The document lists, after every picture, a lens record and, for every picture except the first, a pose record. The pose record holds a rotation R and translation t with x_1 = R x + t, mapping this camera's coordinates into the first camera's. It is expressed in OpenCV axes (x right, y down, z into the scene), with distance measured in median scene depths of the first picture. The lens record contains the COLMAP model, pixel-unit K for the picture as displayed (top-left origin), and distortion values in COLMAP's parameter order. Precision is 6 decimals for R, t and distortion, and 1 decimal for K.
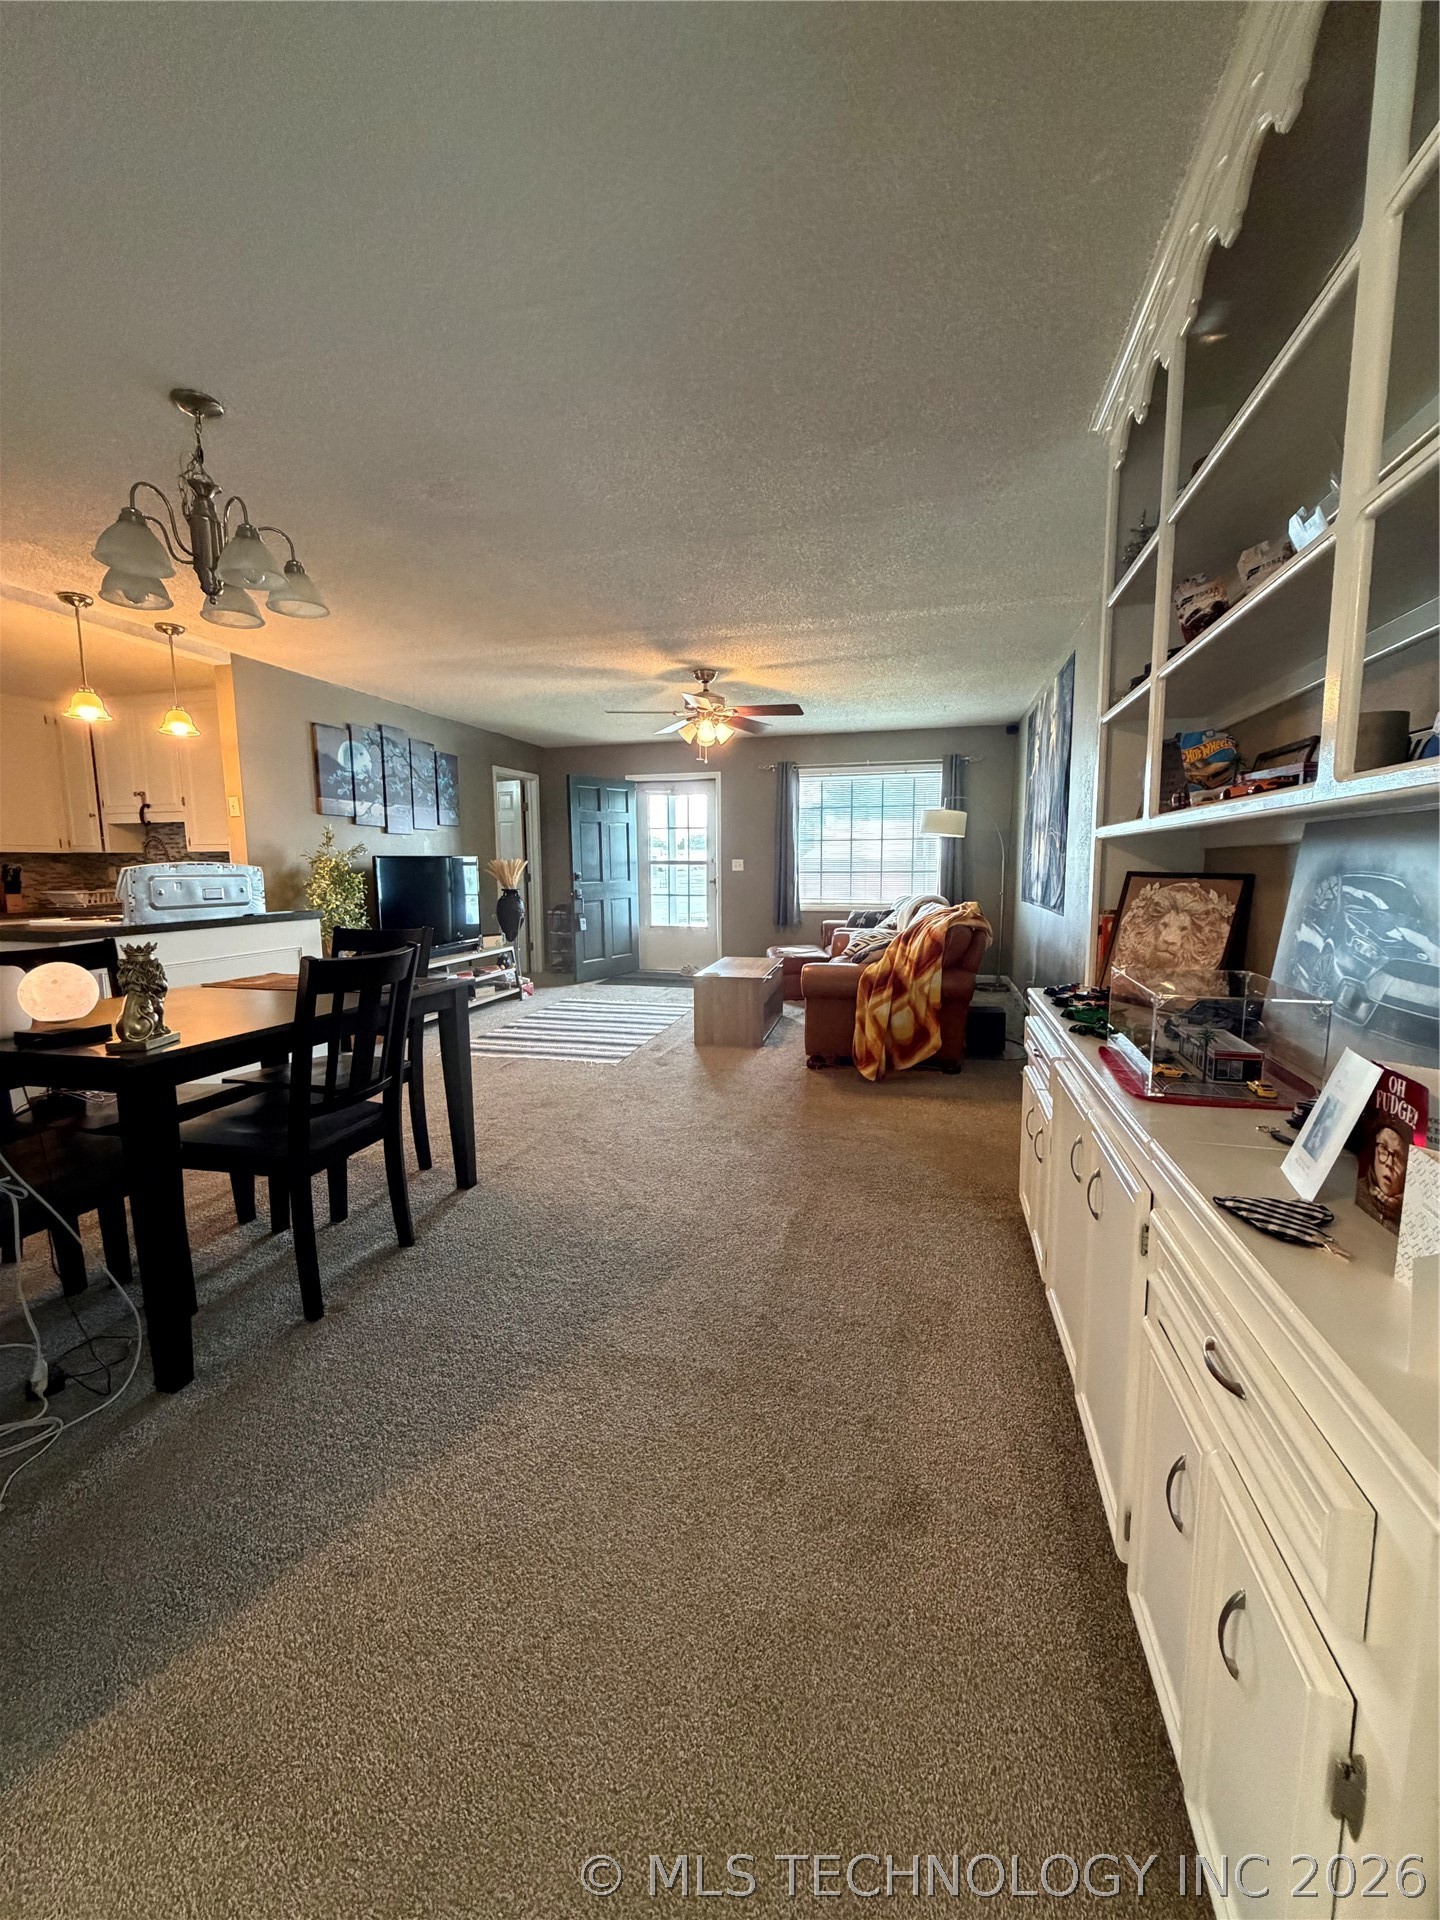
lens RADIAL K [[766.7, 0, 721.1], [0, 766.7, 951.4], [0, 0, 1]] dist [0.002014, 0.000132]
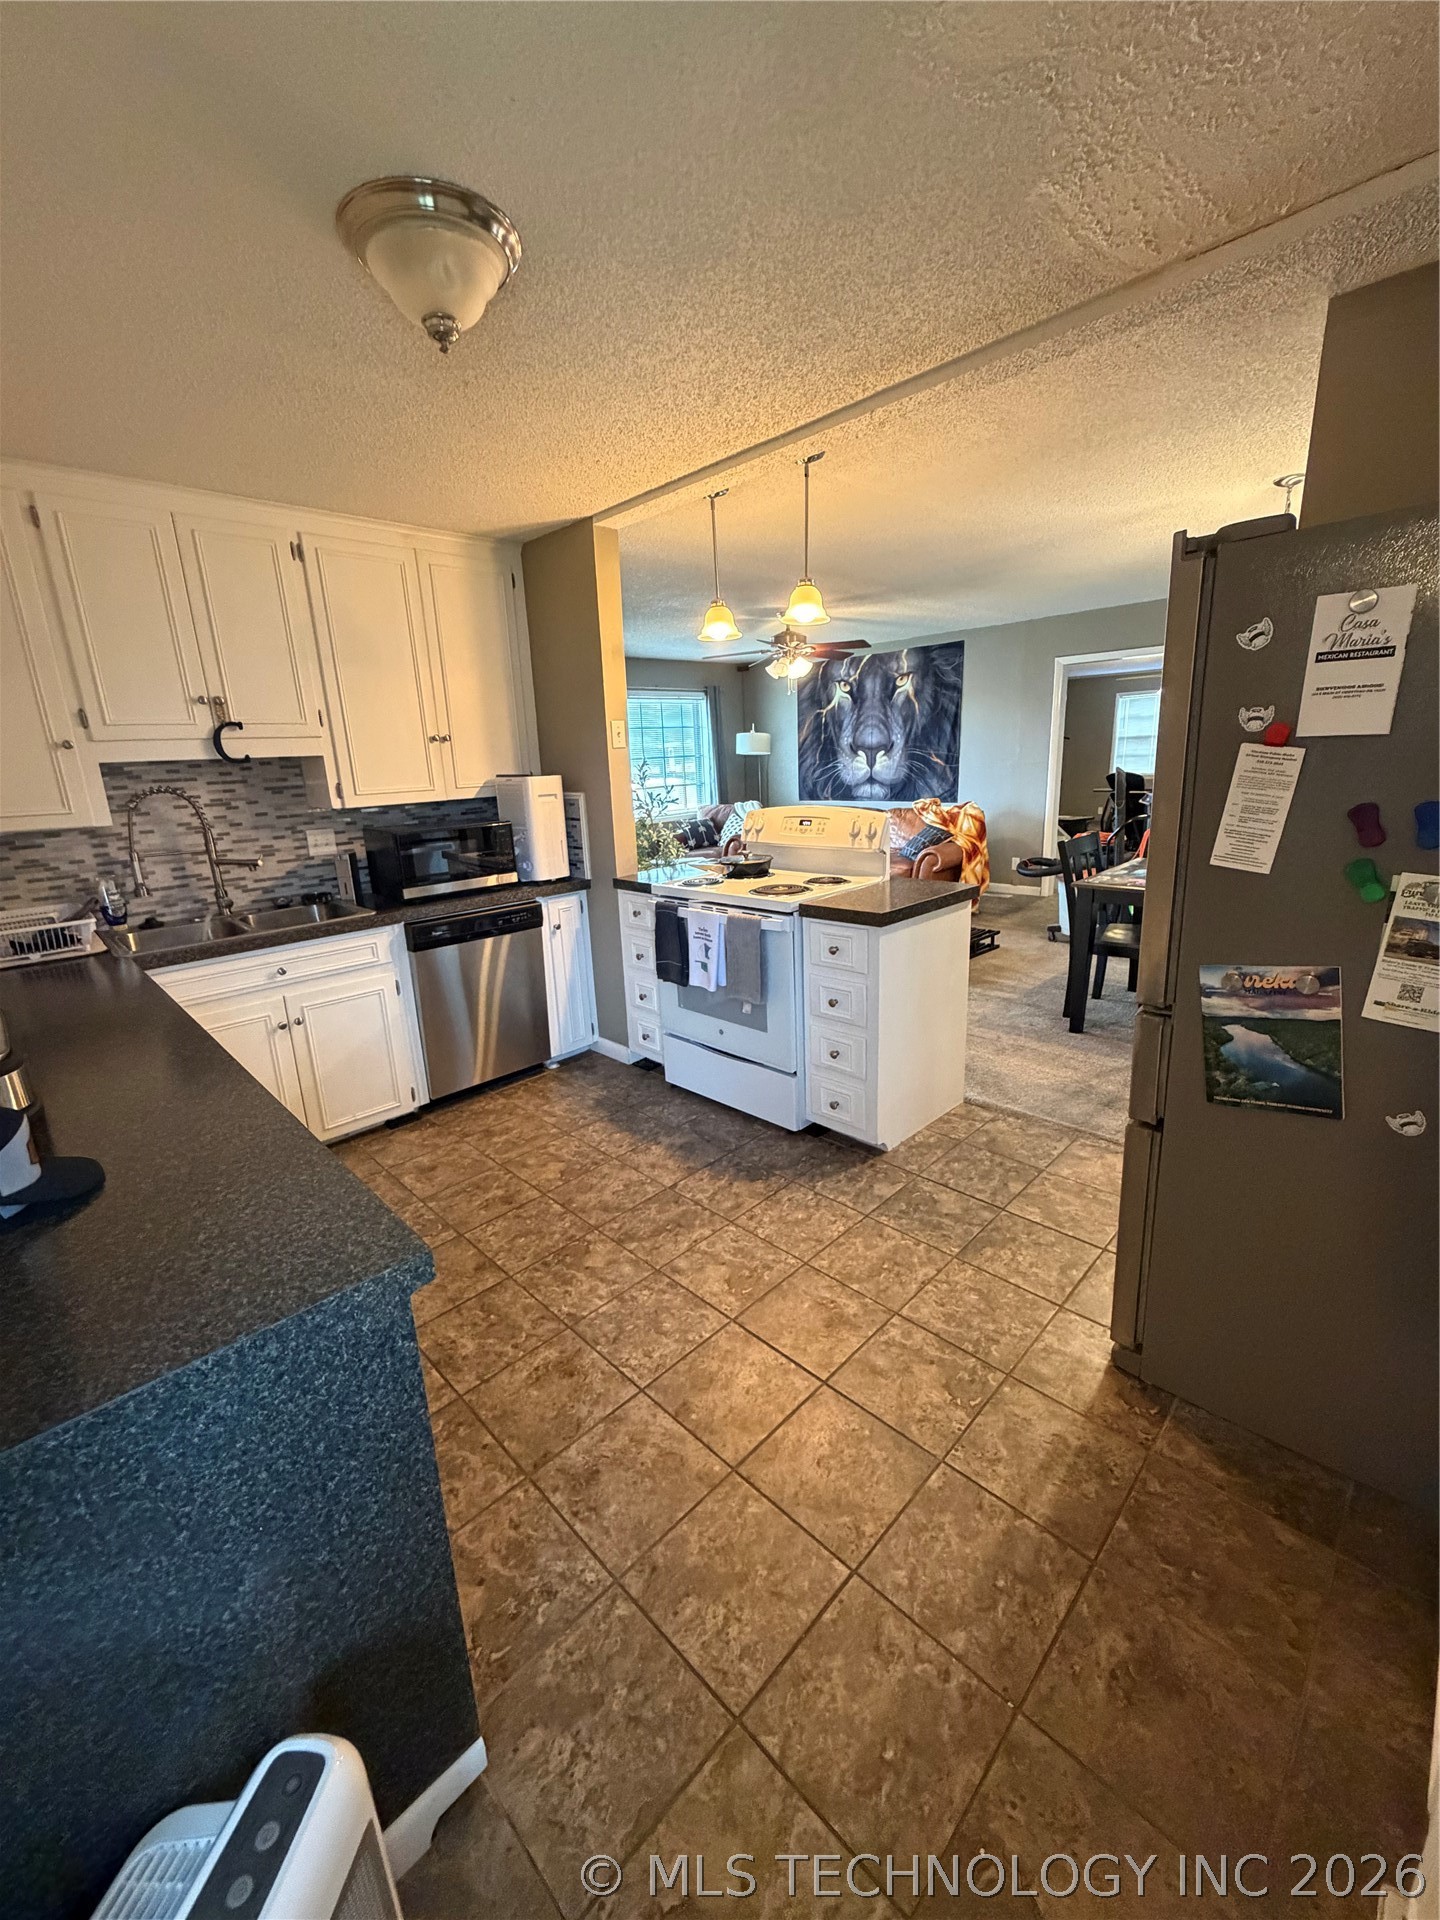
lens RADIAL K [[766.7, 0, 721.1], [0, 766.7, 951.4], [0, 0, 1]] dist [0.002014, 0.000132]
pose [[0.504606, -0.233753, 0.831103, -1.041351], [0.138481, 0.972099, 0.189330, -0.093429], [-0.852171, 0.019555, 0.522897, 0.450449]]
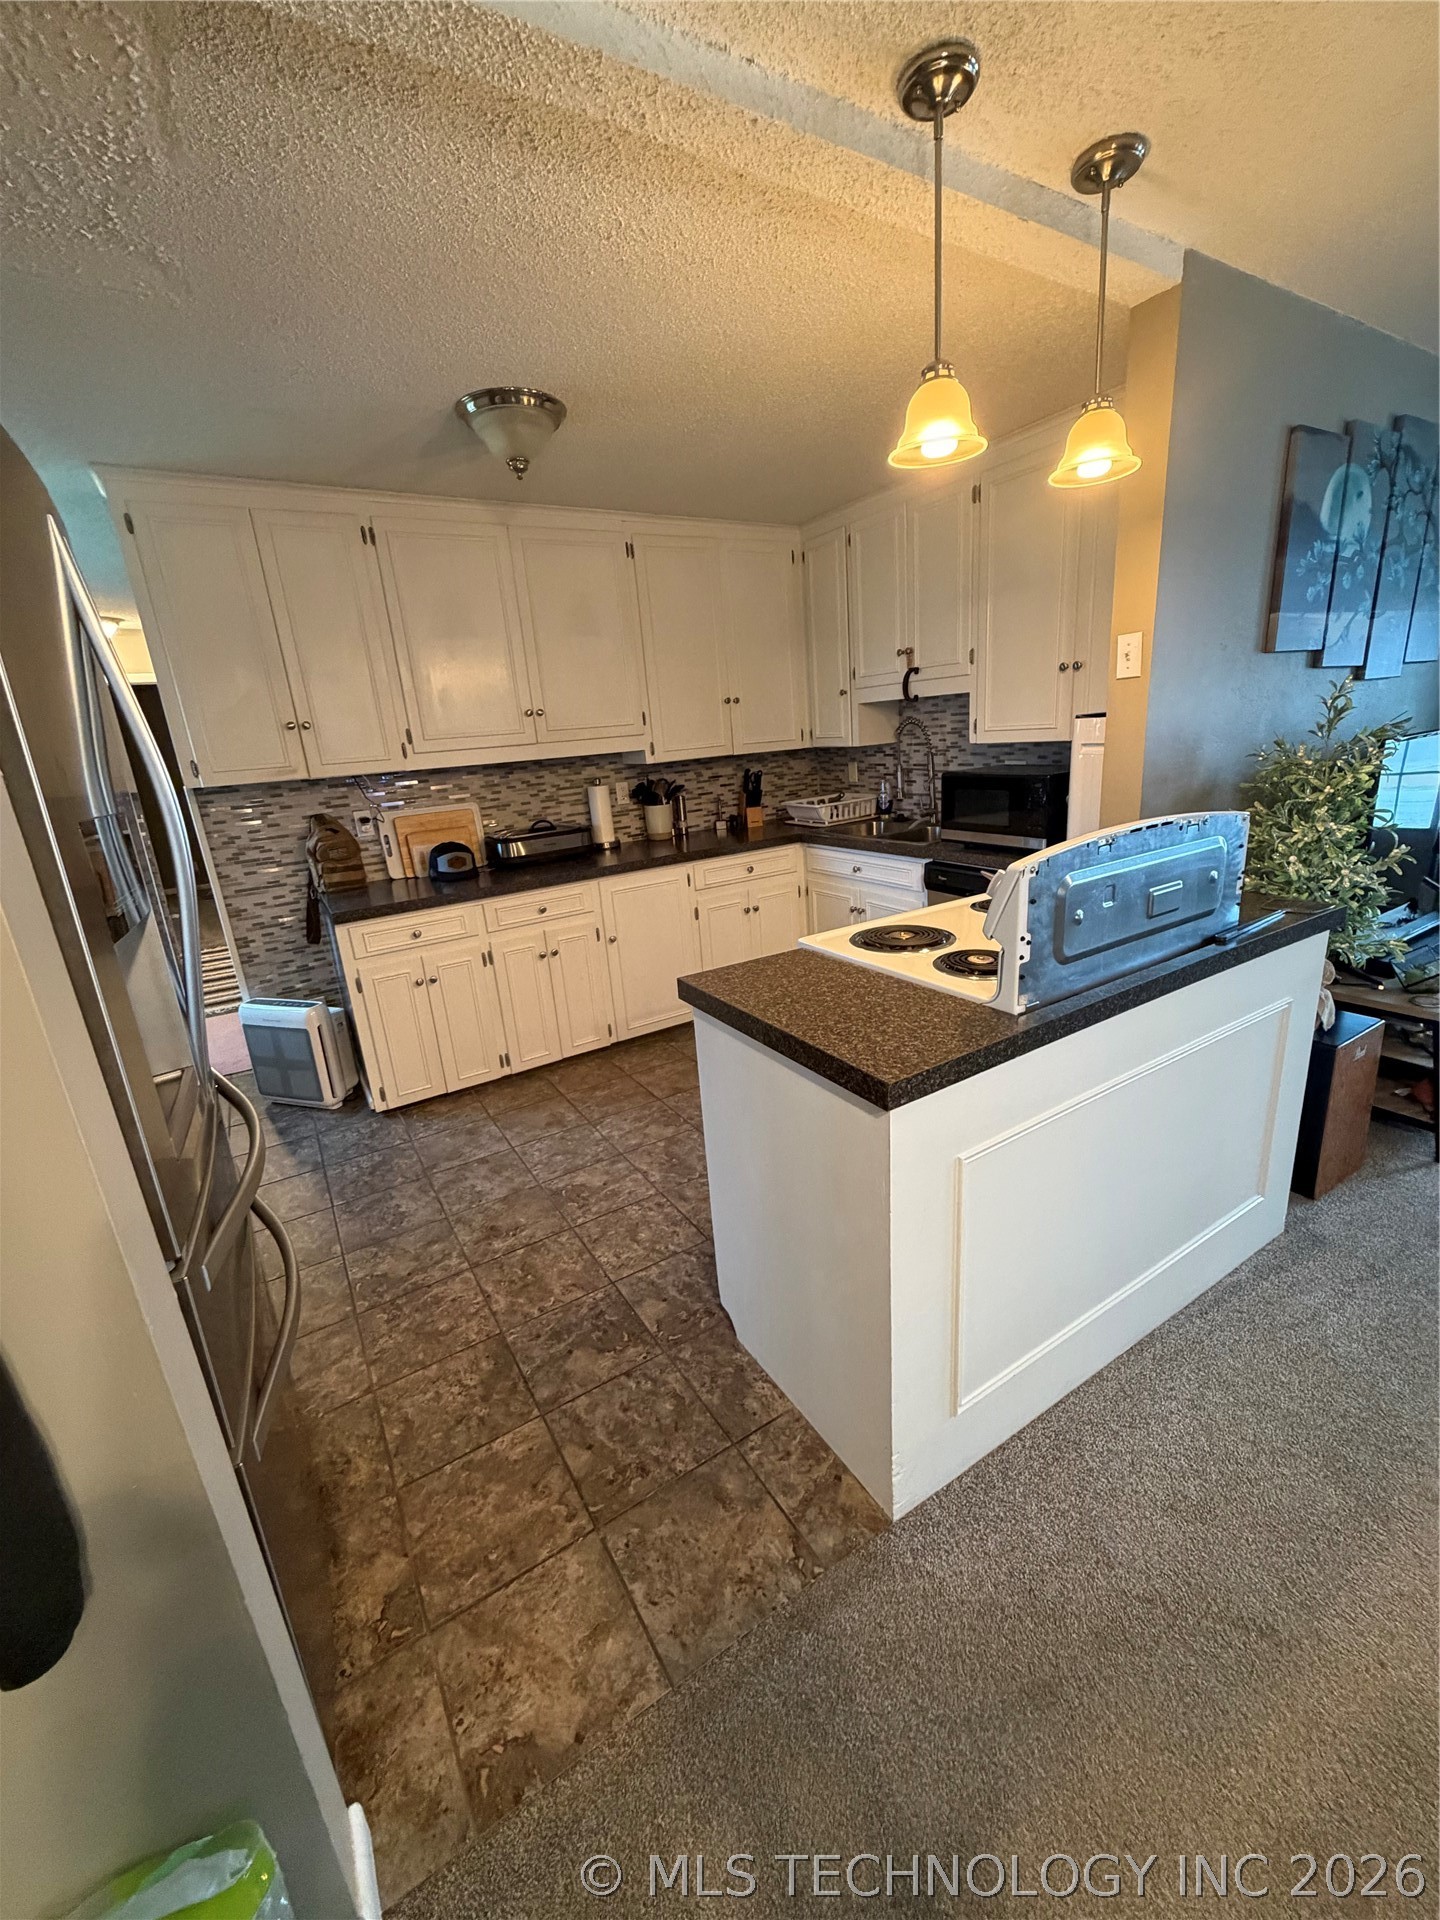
lens RADIAL K [[766.7, 0, 721.1], [0, 766.7, 951.4], [0, 0, 1]] dist [0.002014, 0.000132]
pose [[0.724467, 0.146653, -0.673529, -0.399974], [-0.009433, 0.979124, 0.203047, -0.088778], [0.689245, -0.140748, 0.710726, 0.403279]]
